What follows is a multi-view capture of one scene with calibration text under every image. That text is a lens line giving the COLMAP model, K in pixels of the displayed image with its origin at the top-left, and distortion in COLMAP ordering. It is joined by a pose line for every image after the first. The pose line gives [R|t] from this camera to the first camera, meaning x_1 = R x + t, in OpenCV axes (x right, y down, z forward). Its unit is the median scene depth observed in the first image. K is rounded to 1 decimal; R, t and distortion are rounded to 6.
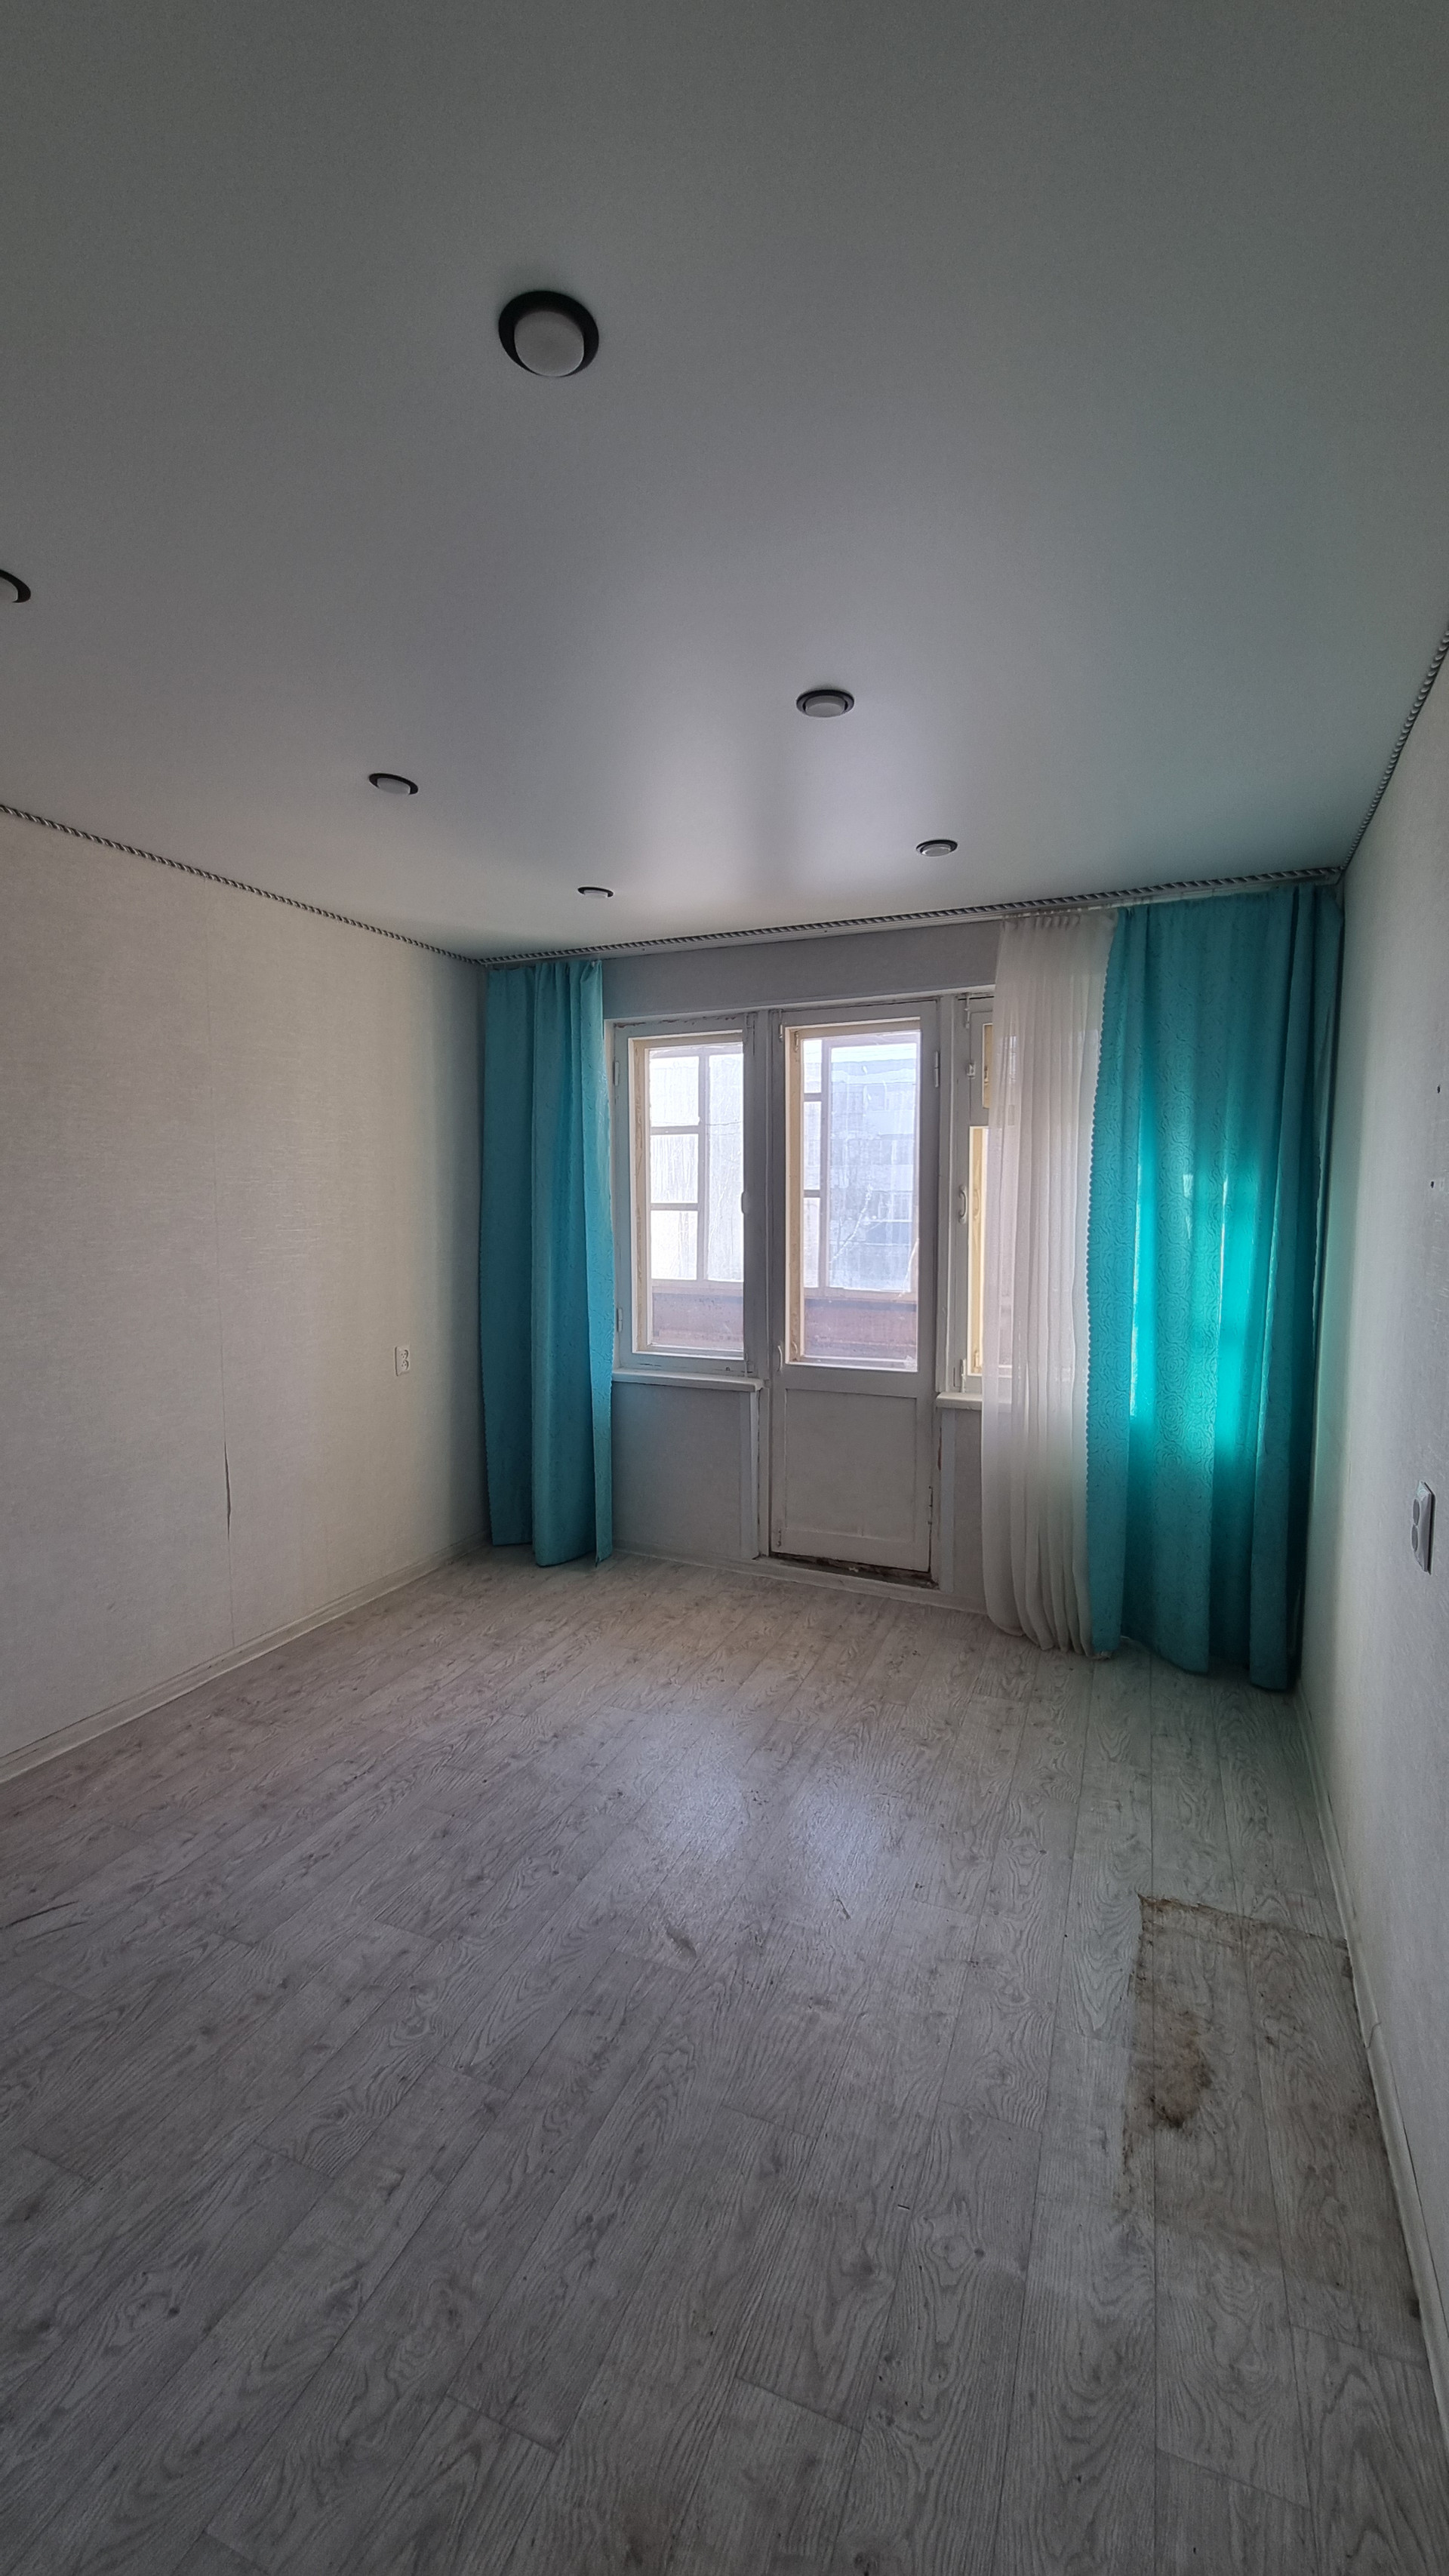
lens RADIAL K [[1051.2, 0, 727.5], [0, 1051.2, 1279.6], [0, 0, 1]] dist [-0.001035, 0.000265]
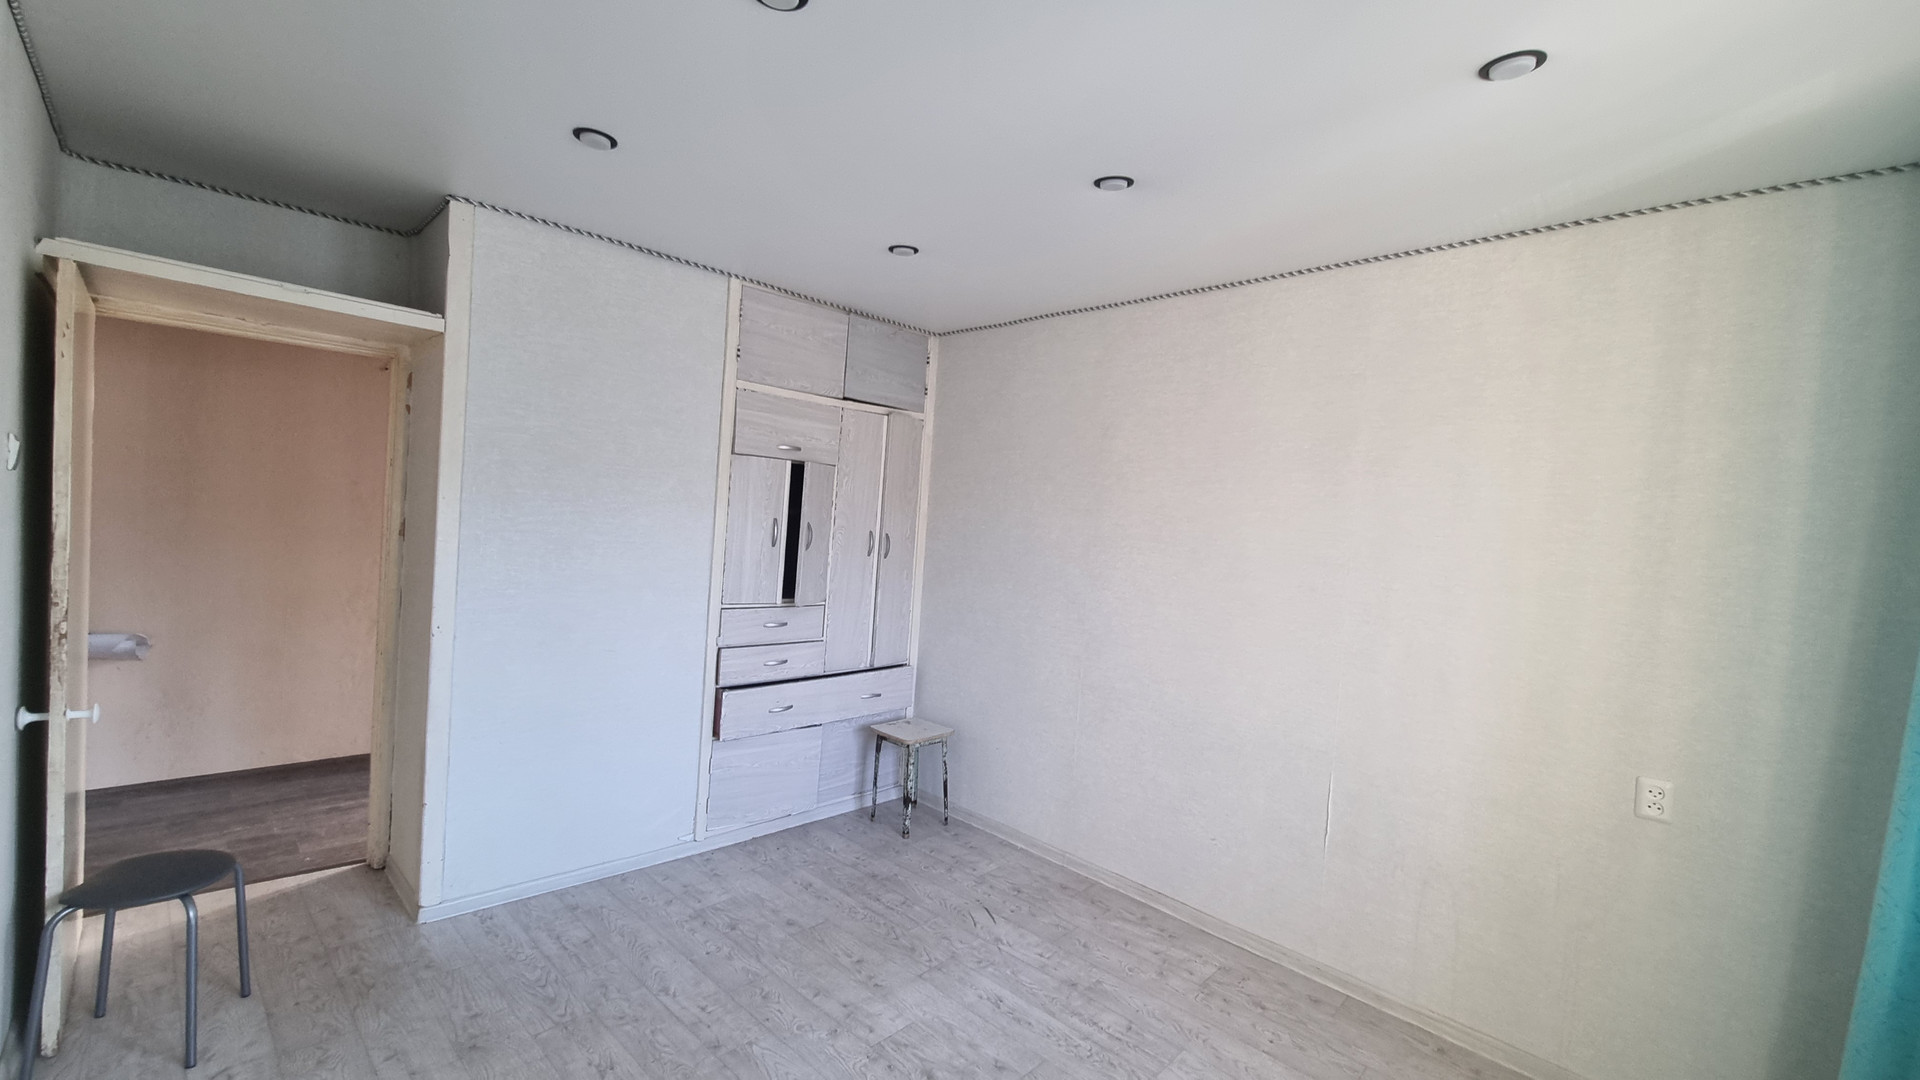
lens RADIAL K [[783.5, 0, 958.2], [0, 783.5, 548.6], [0, 0, 1]] dist [-0.001035, 0.000265]
pose [[-0.365054, 0.003353, -0.930980, 0.561972], [-0.146600, 0.987311, 0.061041, -0.086777], [0.919372, 0.158765, -0.359930, 1.198214]]
